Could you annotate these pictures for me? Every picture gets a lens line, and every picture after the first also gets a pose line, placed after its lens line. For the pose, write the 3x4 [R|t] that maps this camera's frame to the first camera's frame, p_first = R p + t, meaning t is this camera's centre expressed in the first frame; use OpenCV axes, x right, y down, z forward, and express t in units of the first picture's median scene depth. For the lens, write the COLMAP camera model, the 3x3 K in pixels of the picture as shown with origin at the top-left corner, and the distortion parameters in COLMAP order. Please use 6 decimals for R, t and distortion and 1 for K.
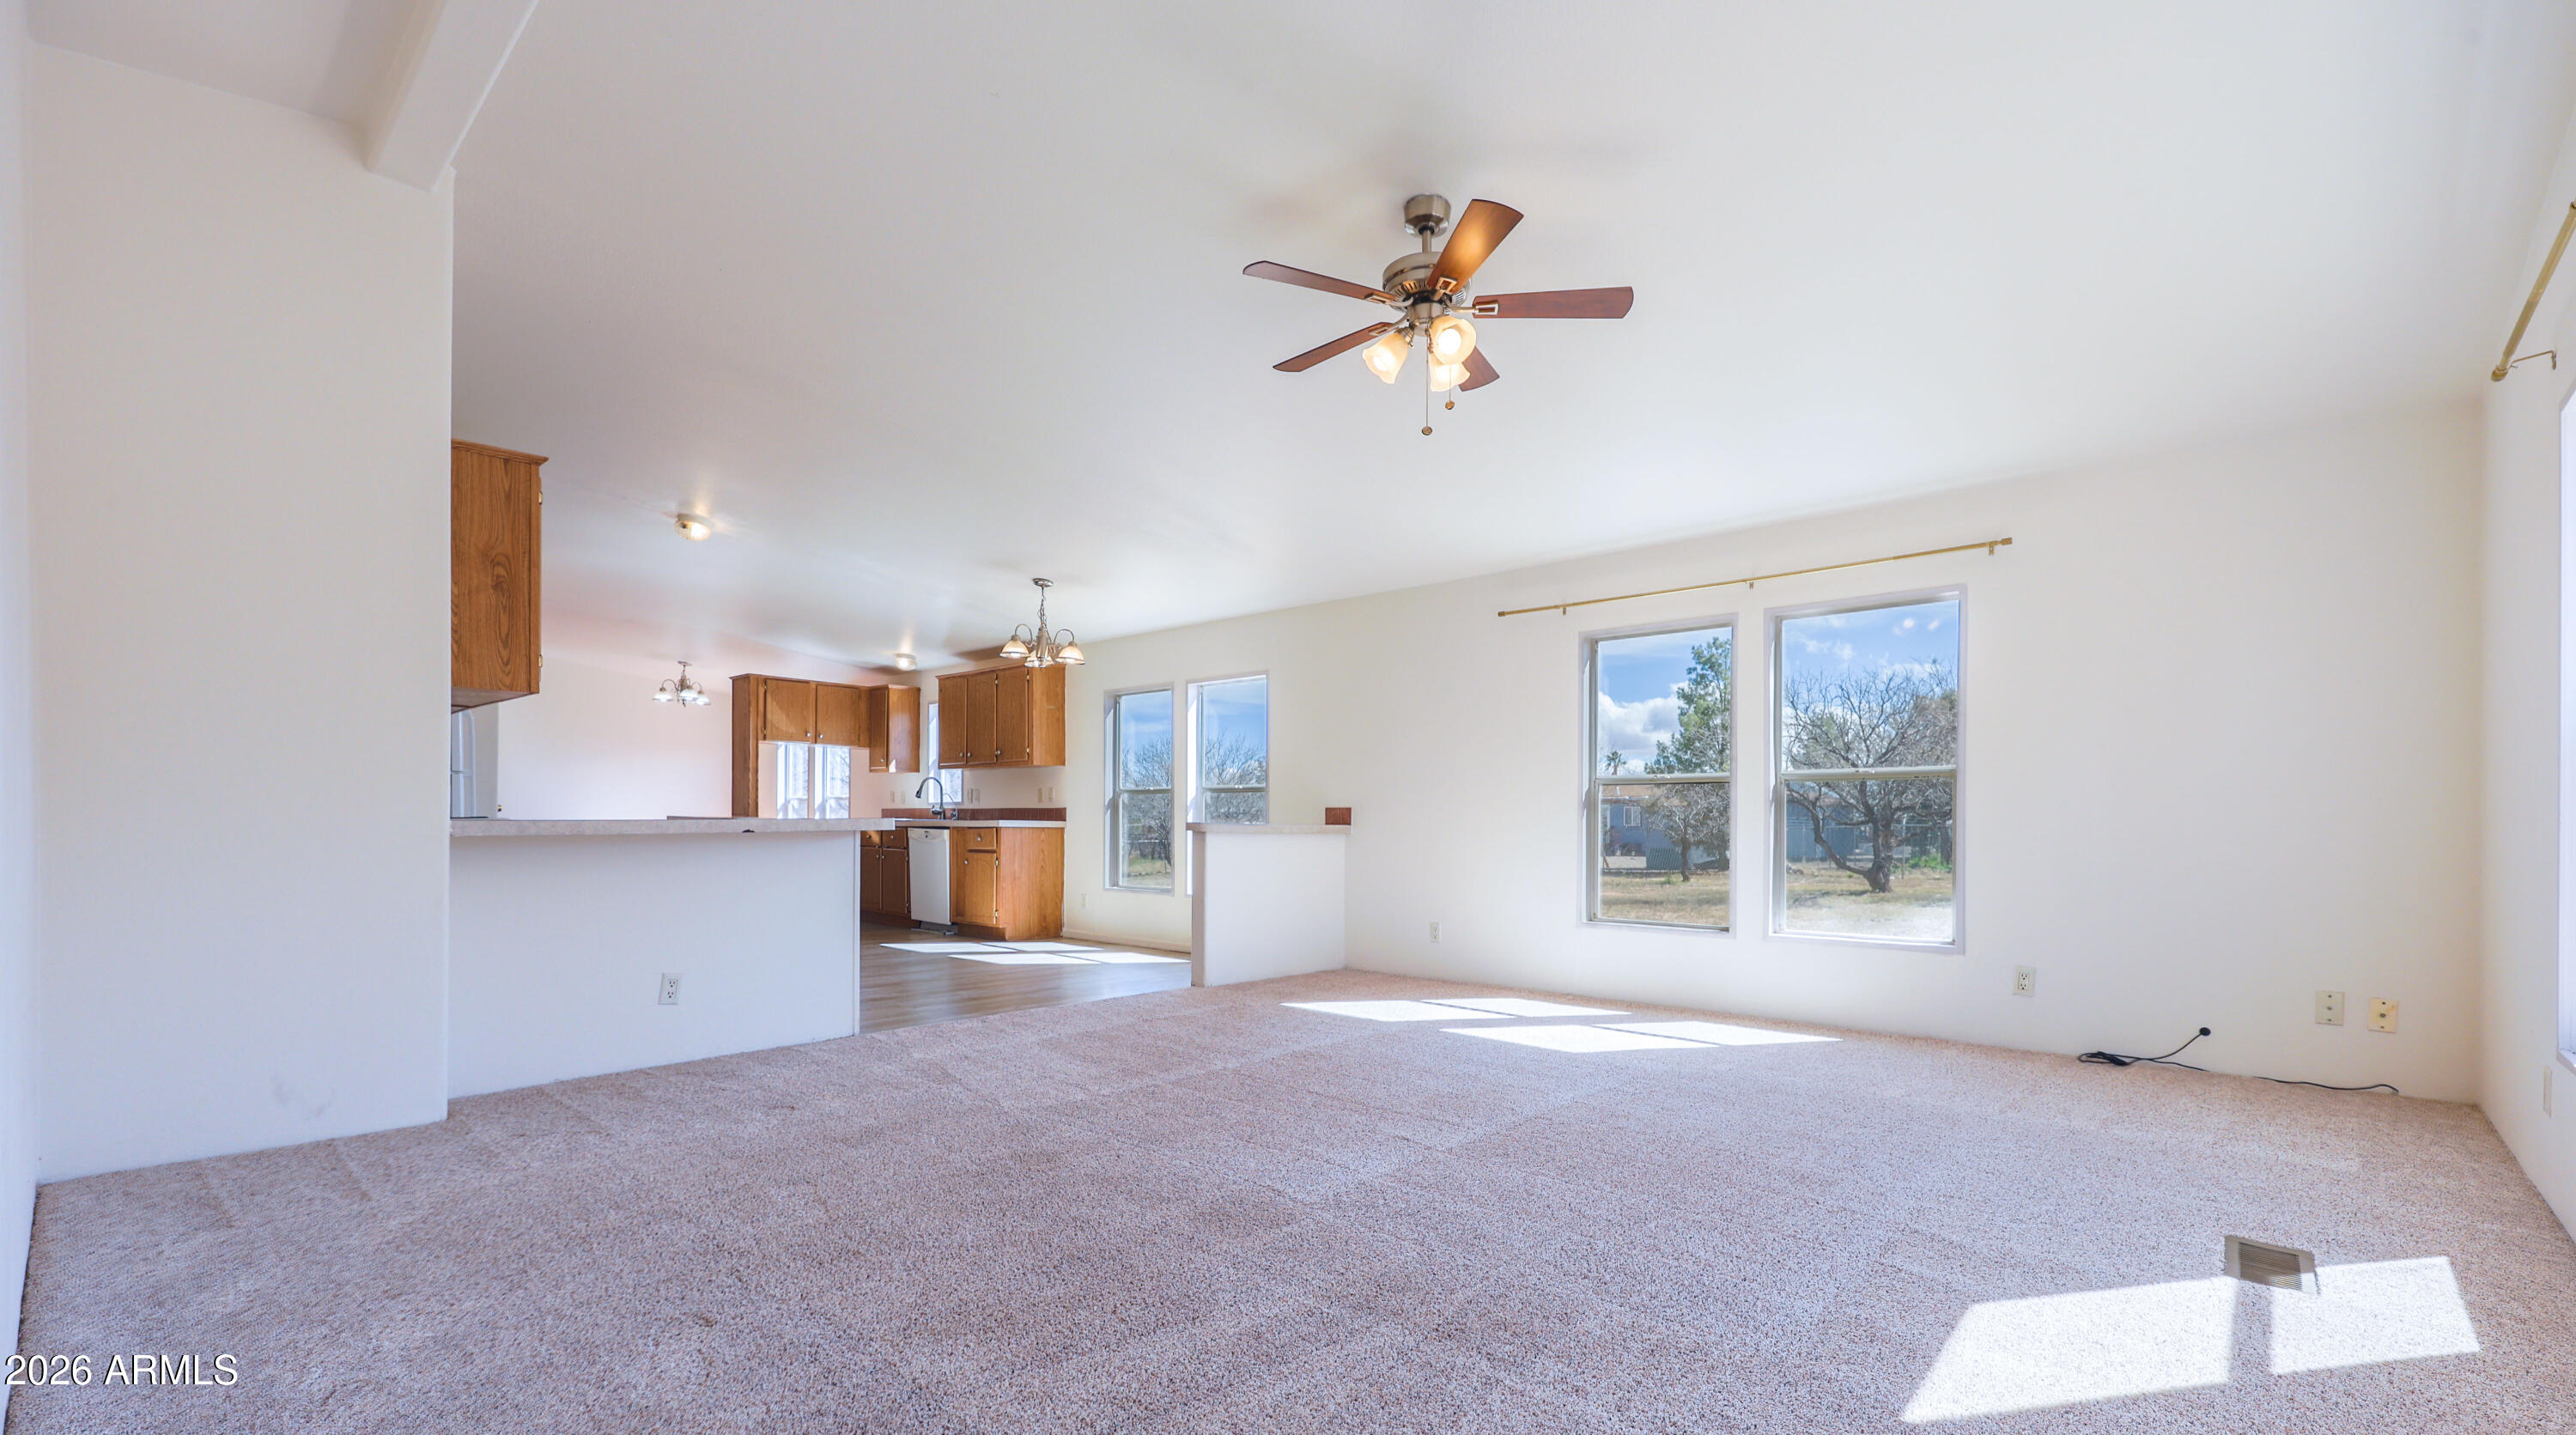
lens RADIAL K [[1097.6, 0, 1296.0], [0, 1097.6, 819.8], [0, 0, 1]] dist [0.000438, 0.000155]
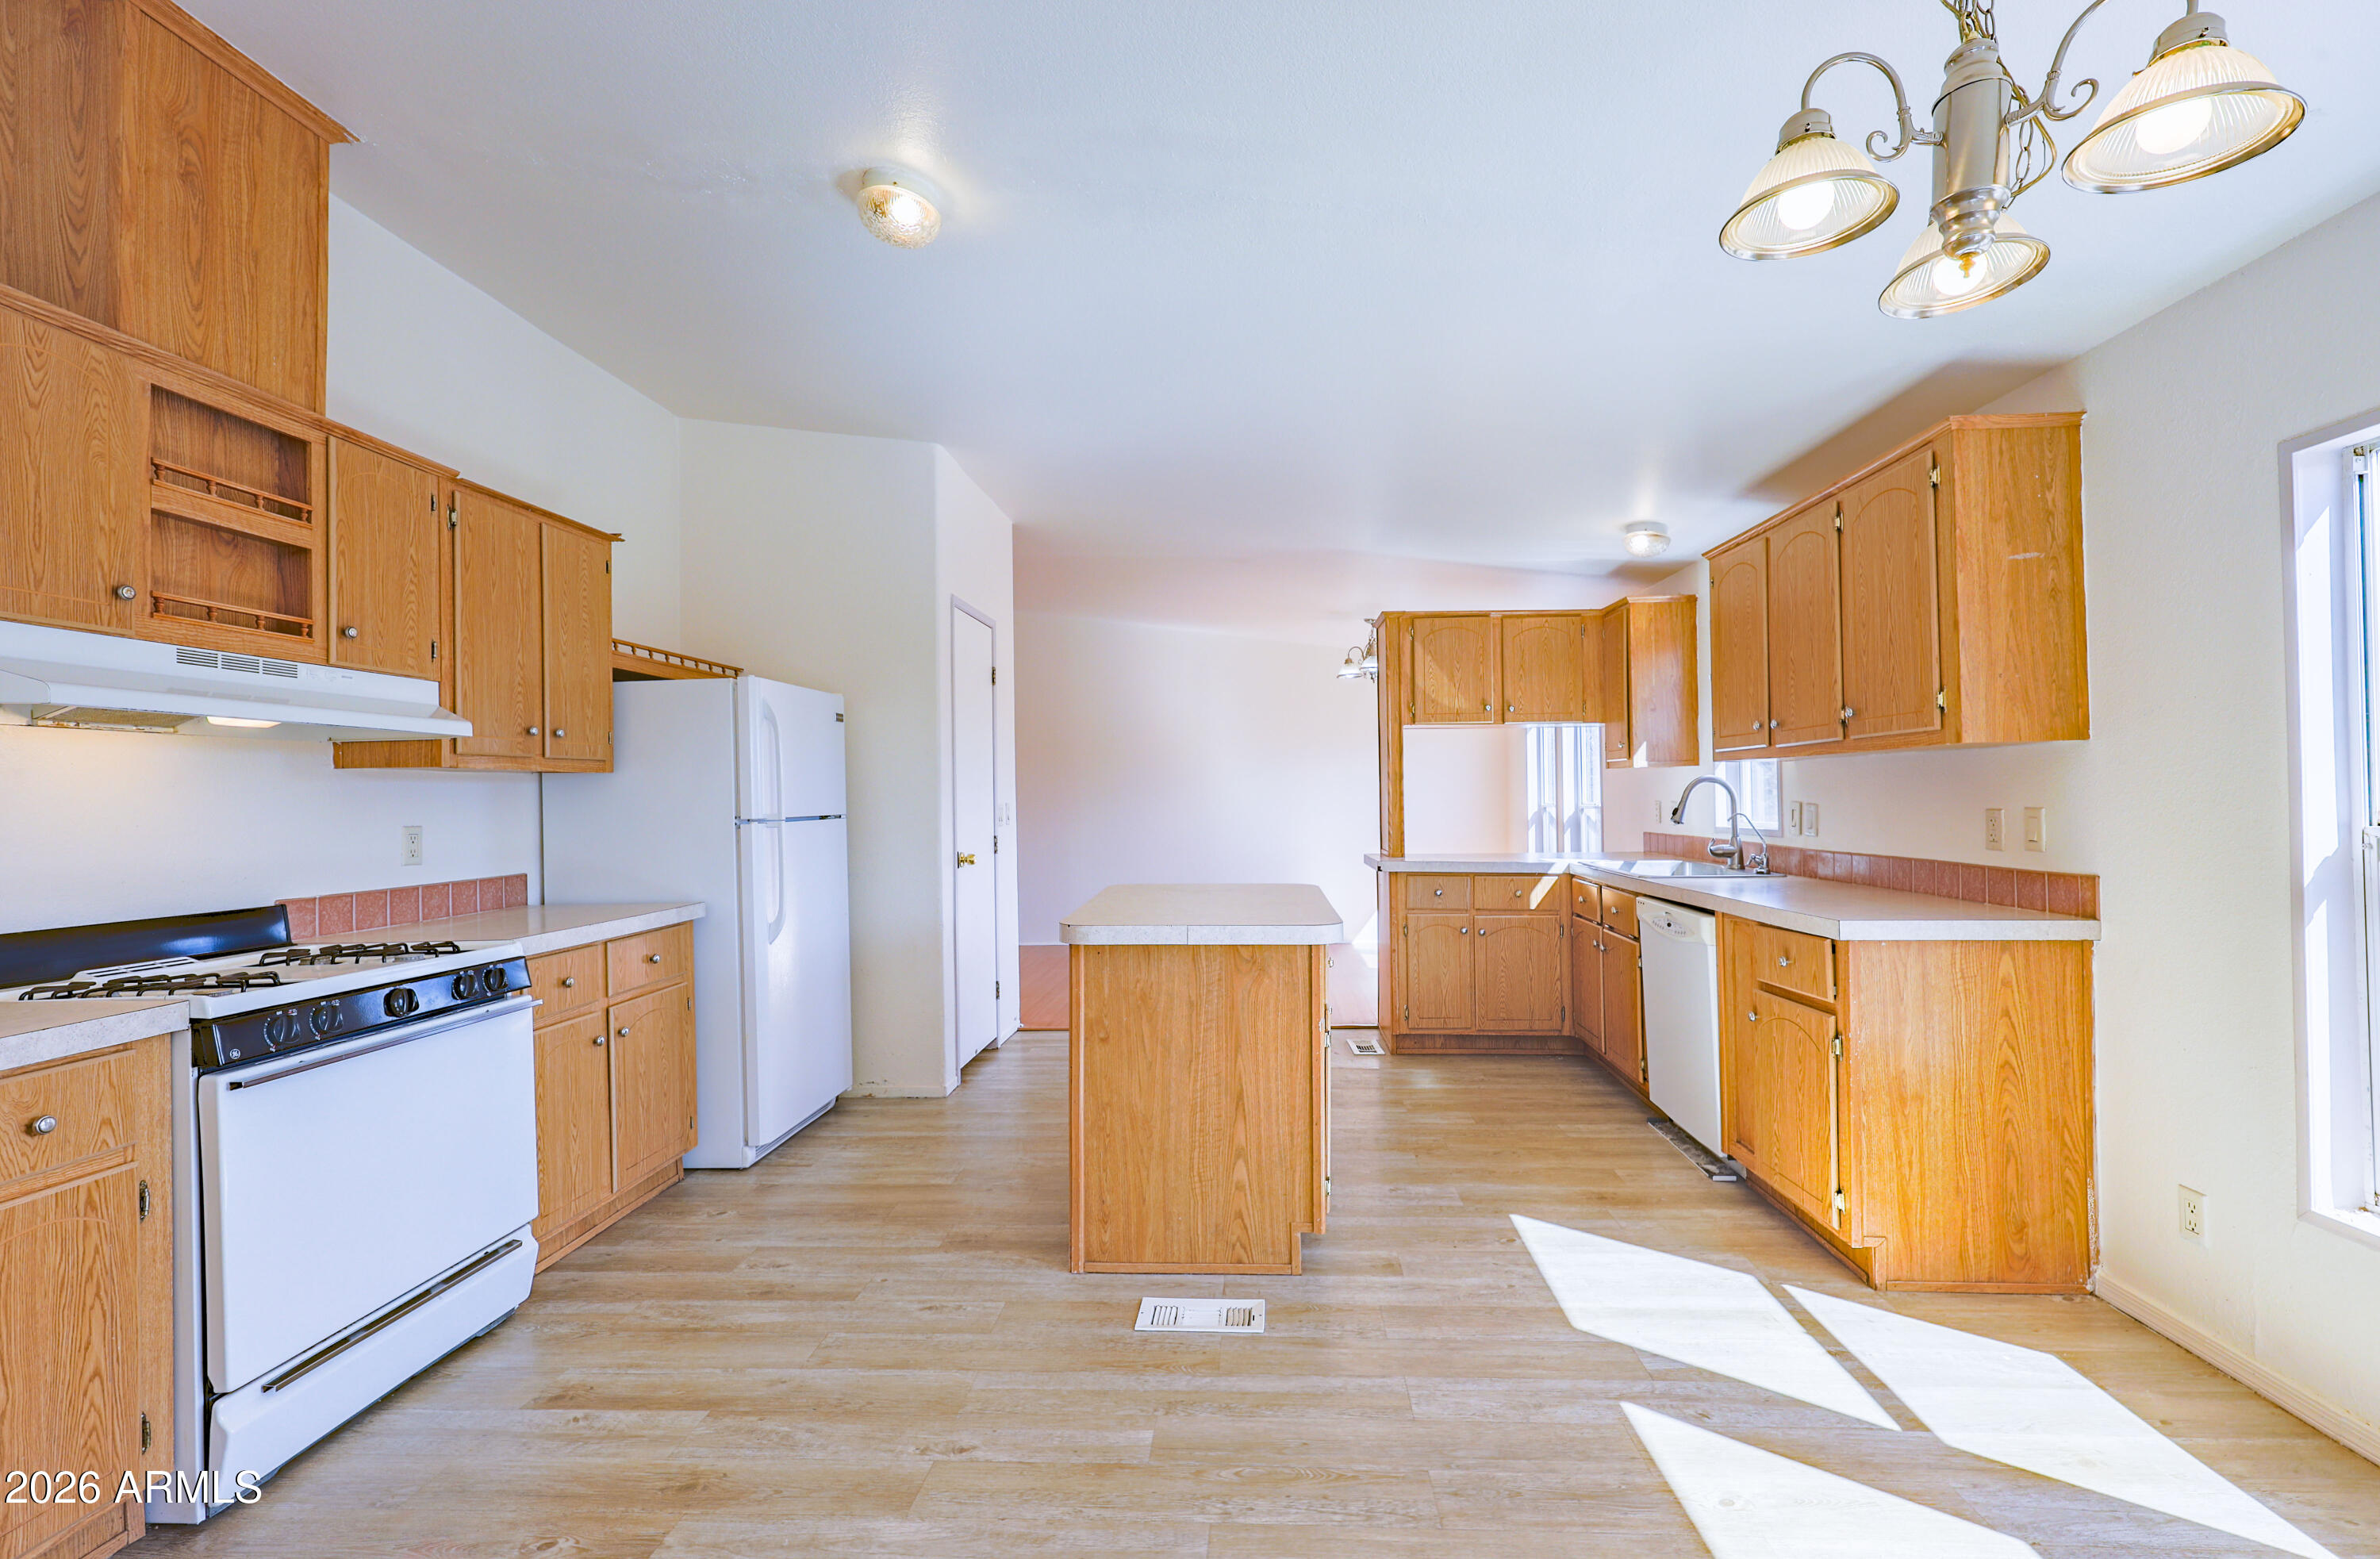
lens RADIAL K [[1029.9, 0, 1215.0], [0, 1029.9, 788.1], [0, 0, 1]] dist [-0.000434, 0.000114]
pose [[0.634931, -0.021485, -0.772270, -0.135469], [0.018182, 0.999752, -0.012865, -0.034237], [0.772355, -0.005873, 0.635164, 0.592955]]
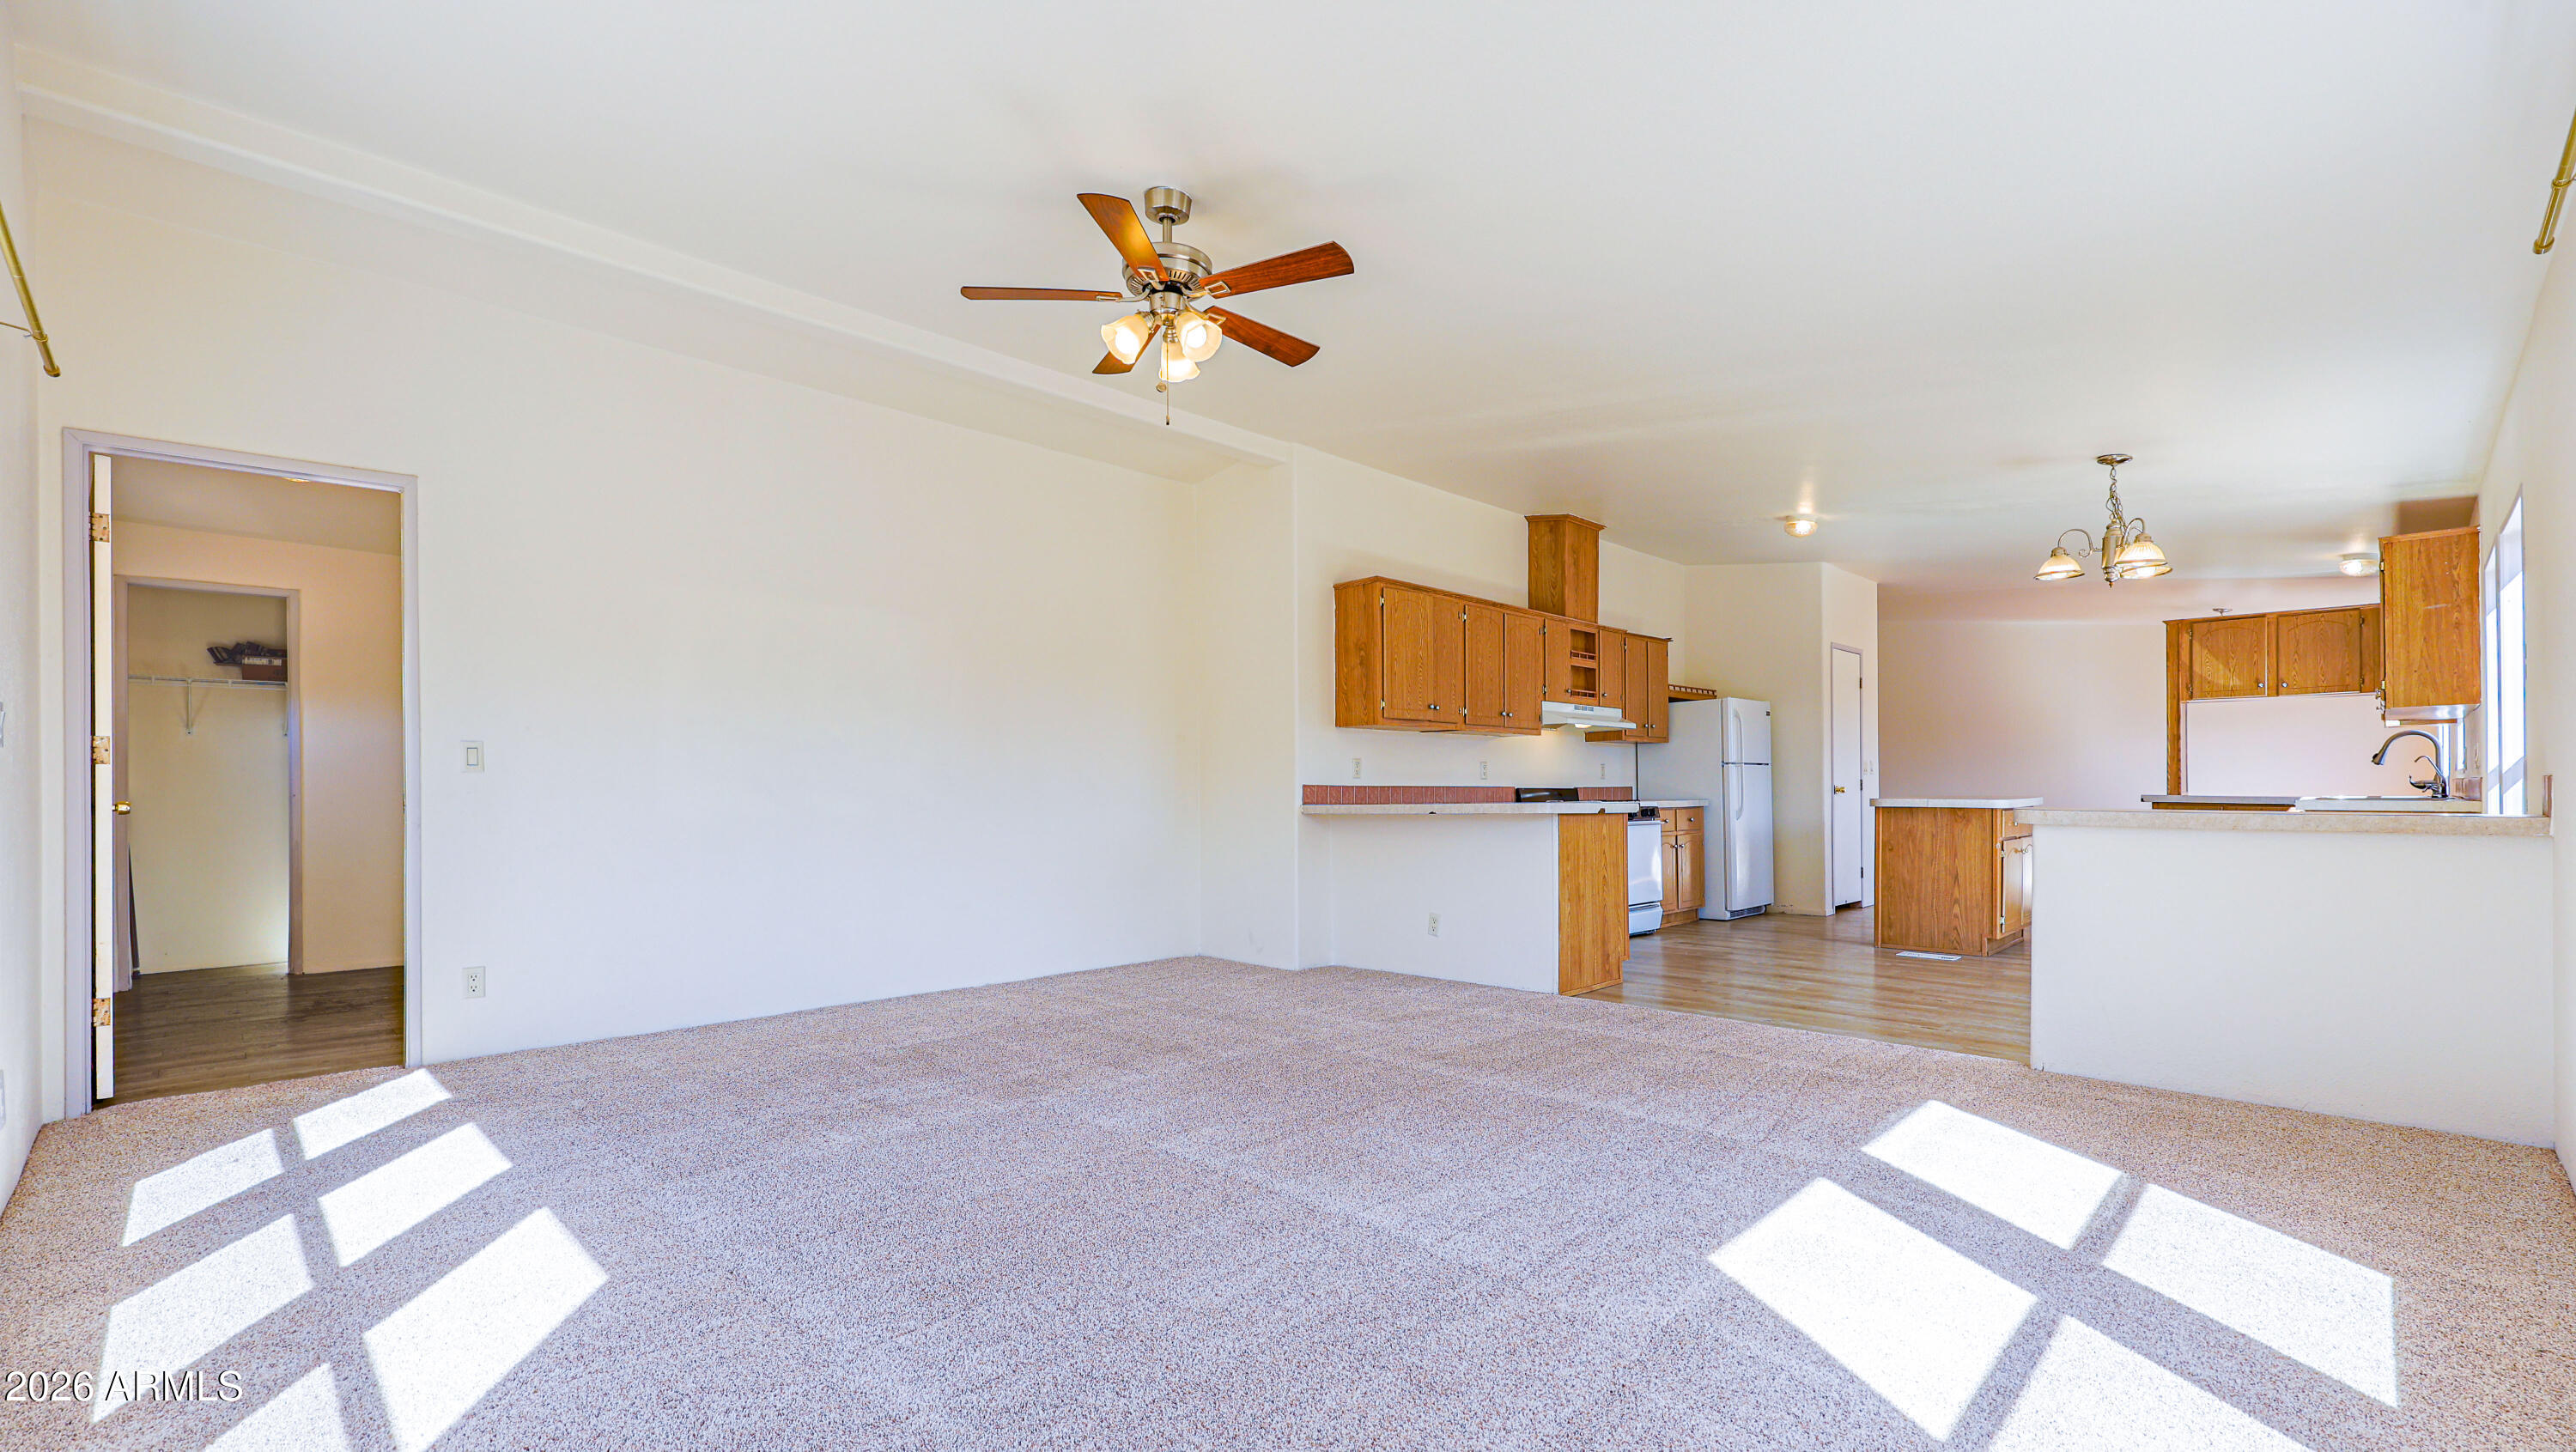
lens RADIAL K [[1090.4, 0, 1291.2], [0, 1090.4, 792.9], [0, 0, 1]] dist [0.005169, -0.000798]
pose [[-0.048814, -0.005651, -0.998792, 0.366645], [0.007011, 0.999957, -0.006001, -0.003294], [0.998783, -0.007295, -0.048773, 0.389564]]
